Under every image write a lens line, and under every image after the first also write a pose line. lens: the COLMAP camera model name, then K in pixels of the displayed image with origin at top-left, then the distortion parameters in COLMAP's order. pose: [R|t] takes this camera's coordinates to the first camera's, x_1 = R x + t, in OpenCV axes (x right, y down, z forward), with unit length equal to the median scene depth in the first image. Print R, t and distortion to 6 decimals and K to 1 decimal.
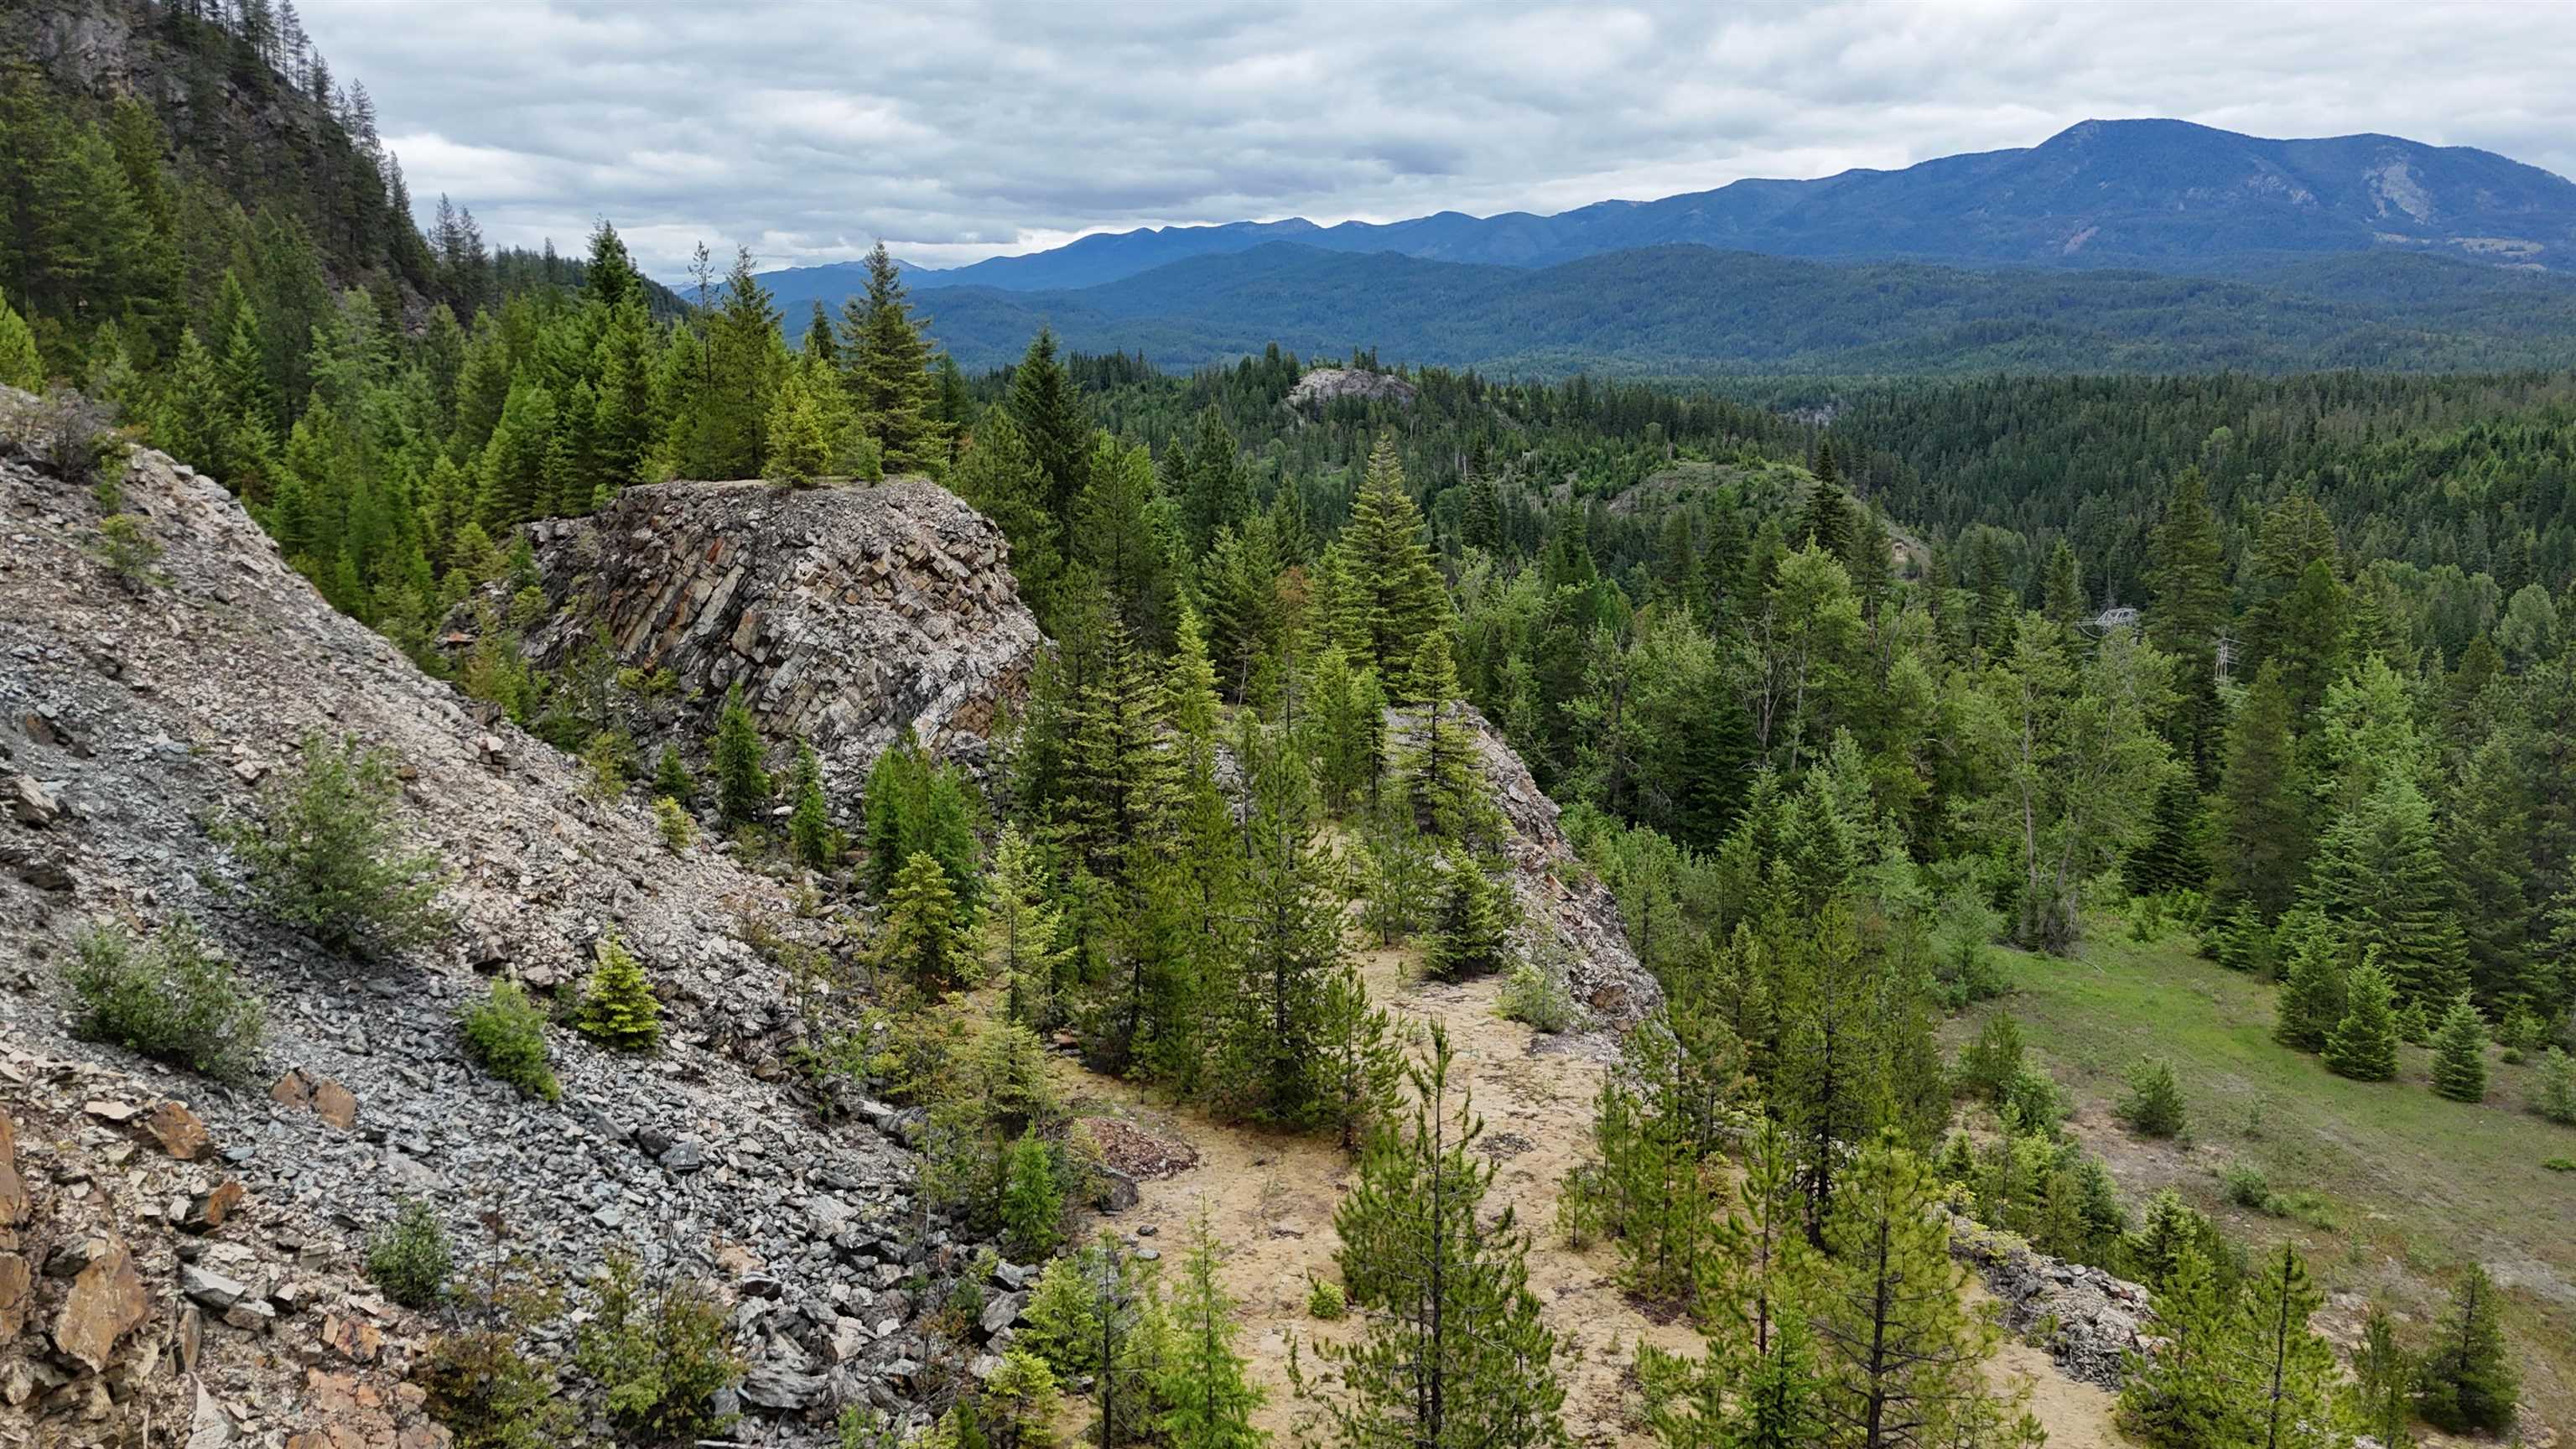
lens RADIAL K [[1890.3, 0, 1289.4], [0, 1890.3, 721.1], [0, 0, 1]] dist [0.085045, -0.082502]
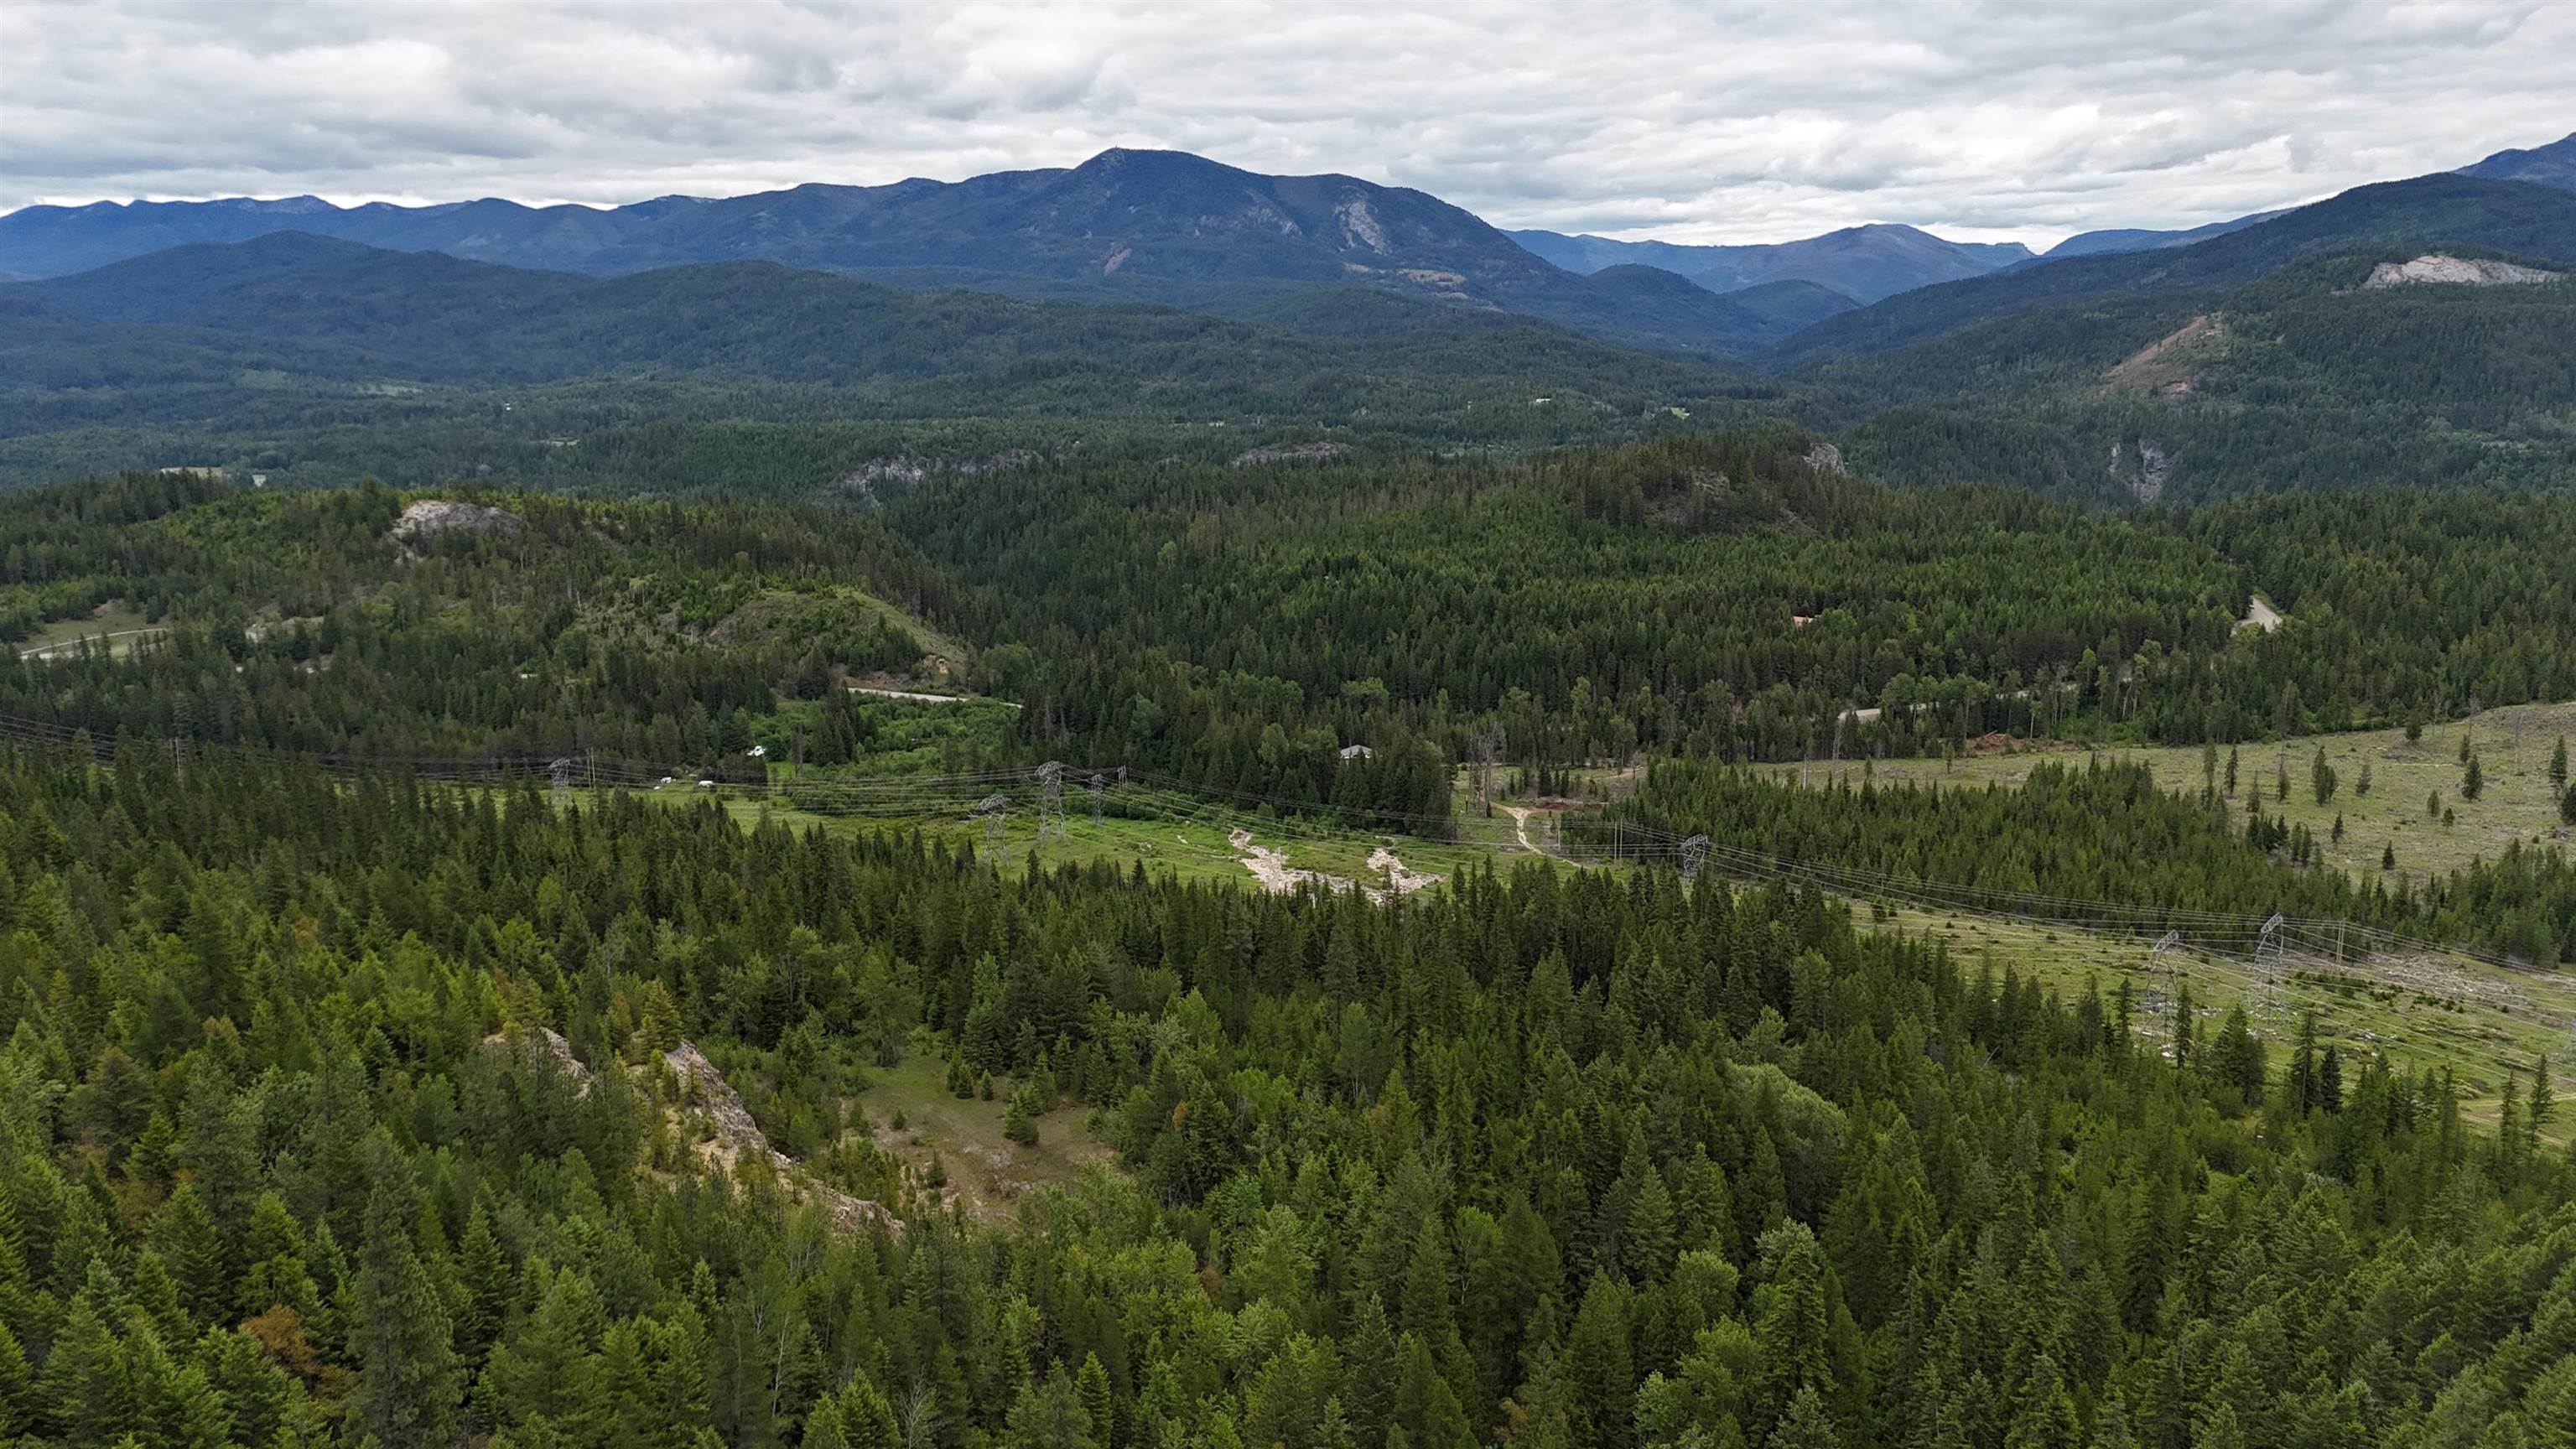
lens RADIAL K [[1890.3, 0, 1287.3], [0, 1890.3, 719.2], [0, 0, 1]] dist [0.085045, -0.082502]
pose [[0.895122, -0.090729, 0.436491, -0.030168], [0.088306, 0.995757, 0.025887, -0.045615], [-0.436988, 0.015373, 0.899336, -0.200994]]
